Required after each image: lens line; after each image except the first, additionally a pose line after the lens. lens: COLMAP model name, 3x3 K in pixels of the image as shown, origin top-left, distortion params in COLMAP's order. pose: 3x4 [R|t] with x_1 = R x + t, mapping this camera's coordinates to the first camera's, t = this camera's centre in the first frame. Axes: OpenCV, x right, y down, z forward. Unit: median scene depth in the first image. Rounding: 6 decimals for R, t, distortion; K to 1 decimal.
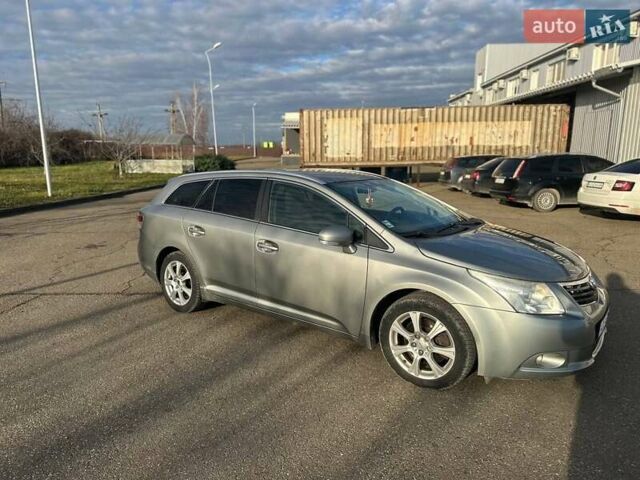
lens RADIAL K [[455.4, 0, 320.0], [0, 455.4, 240.0], [0, 0, 1]] dist [0.052314, -0.070601]
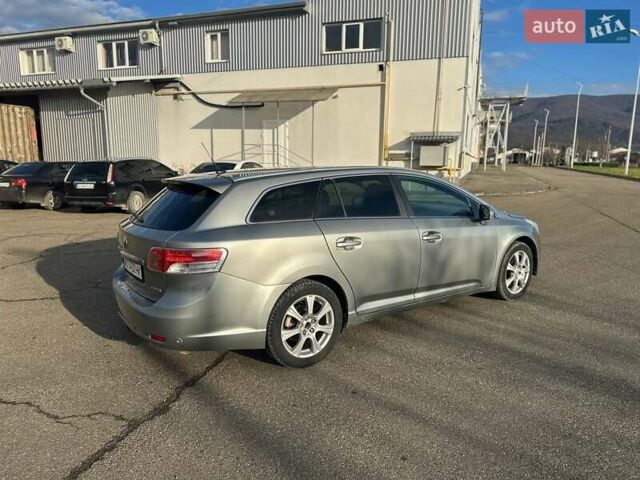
lens RADIAL K [[455.4, 0, 320.0], [0, 455.4, 240.0], [0, 0, 1]] dist [0.052314, -0.070601]
pose [[0.285926, -0.155759, 0.945508, -0.229538], [0.172642, 0.978929, 0.109057, -0.026892], [-0.942571, 0.132052, 0.306792, 0.180246]]
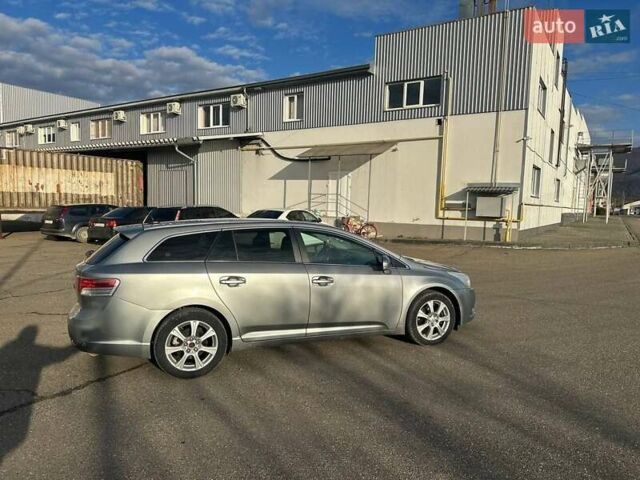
lens RADIAL K [[450.4, 0, 319.7], [0, 450.4, 245.9], [0, 0, 1]] dist [0.094877, -0.136317]
pose [[0.501568, -0.059840, 0.863046, -0.226837], [0.137577, 0.990427, -0.011282, -0.013217], [-0.854109, 0.124394, 0.504999, 0.074577]]
